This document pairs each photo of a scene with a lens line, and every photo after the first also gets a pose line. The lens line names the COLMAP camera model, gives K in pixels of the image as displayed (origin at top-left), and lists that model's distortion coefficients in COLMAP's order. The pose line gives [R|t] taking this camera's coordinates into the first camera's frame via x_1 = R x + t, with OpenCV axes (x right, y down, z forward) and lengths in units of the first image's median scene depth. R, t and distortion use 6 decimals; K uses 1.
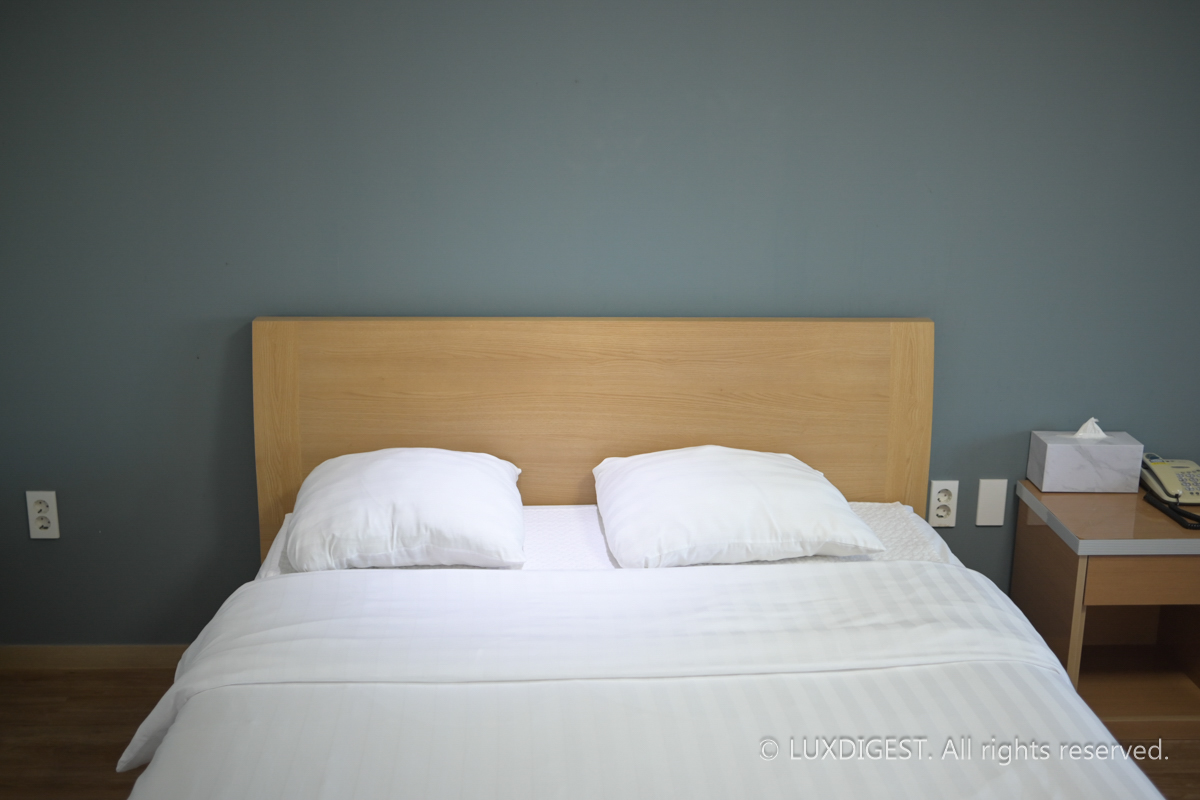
lens RADIAL K [[1290.6, 0, 601.8], [0, 1290.6, 404.8], [0, 0, 1]] dist [0.004799, 0.000000]
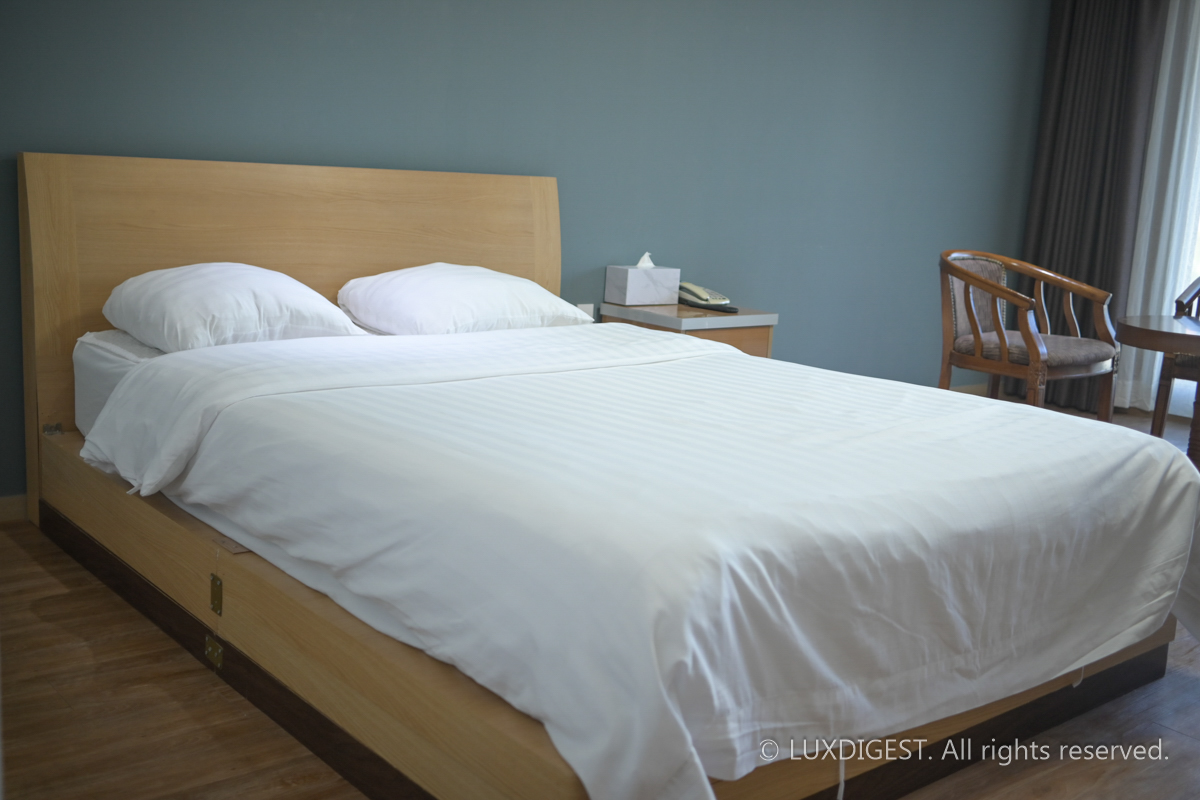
lens RADIAL K [[1290.6, 0, 558.5], [0, 1290.6, 410.8], [0, 0, 1]] dist [0.004799, 0.000000]
pose [[0.794437, -0.072438, 0.603012, -0.632820], [0.117716, 0.992399, -0.035871, 0.251058], [-0.595830, 0.099481, 0.796925, -0.048431]]
